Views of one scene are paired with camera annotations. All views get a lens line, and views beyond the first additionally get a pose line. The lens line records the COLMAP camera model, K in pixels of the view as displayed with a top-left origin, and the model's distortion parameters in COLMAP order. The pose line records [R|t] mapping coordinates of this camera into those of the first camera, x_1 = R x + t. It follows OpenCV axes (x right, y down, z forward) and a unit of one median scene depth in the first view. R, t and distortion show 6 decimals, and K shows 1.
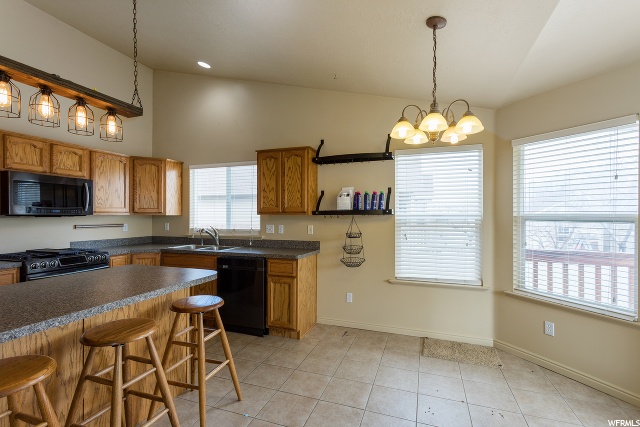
lens RADIAL K [[305.0, 0, 319.6], [0, 305.0, 216.3], [0, 0, 1]] dist [0.003422, 0.000224]
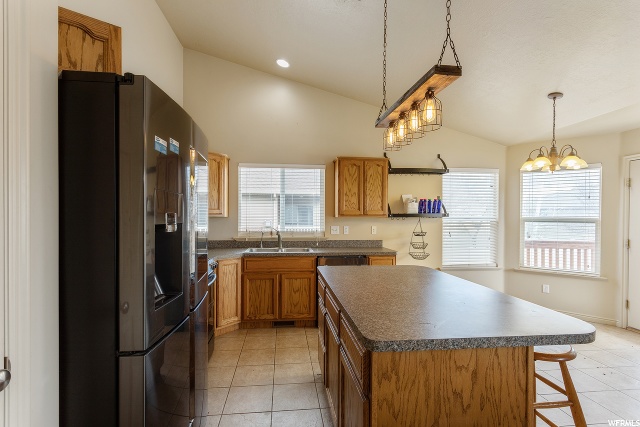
lens RADIAL K [[305.0, 0, 319.6], [0, 305.0, 216.3], [0, 0, 1]] dist [0.003422, 0.000224]
pose [[0.893170, 0.003963, 0.449702, -0.776457], [-0.003554, 0.999992, -0.001754, -0.004983], [-0.449706, -0.000032, 0.893177, 0.077627]]
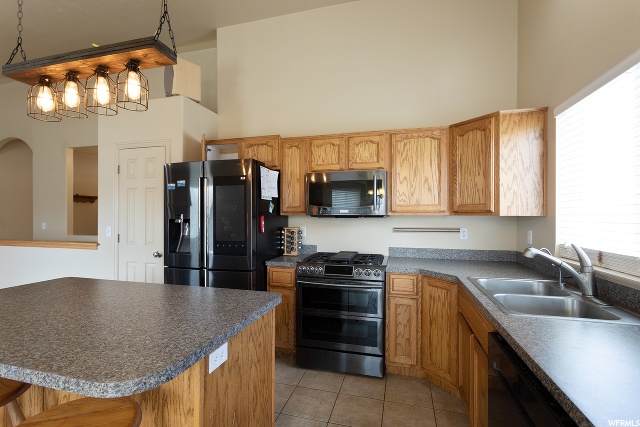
lens RADIAL K [[305.0, 0, 319.6], [0, 305.0, 216.3], [0, 0, 1]] dist [0.003422, 0.000224]
pose [[0.055837, -0.000240, -0.998440, 0.019937], [-0.001283, 0.999999, -0.000312, -0.002318], [0.998439, 0.001298, 0.055836, 0.770569]]
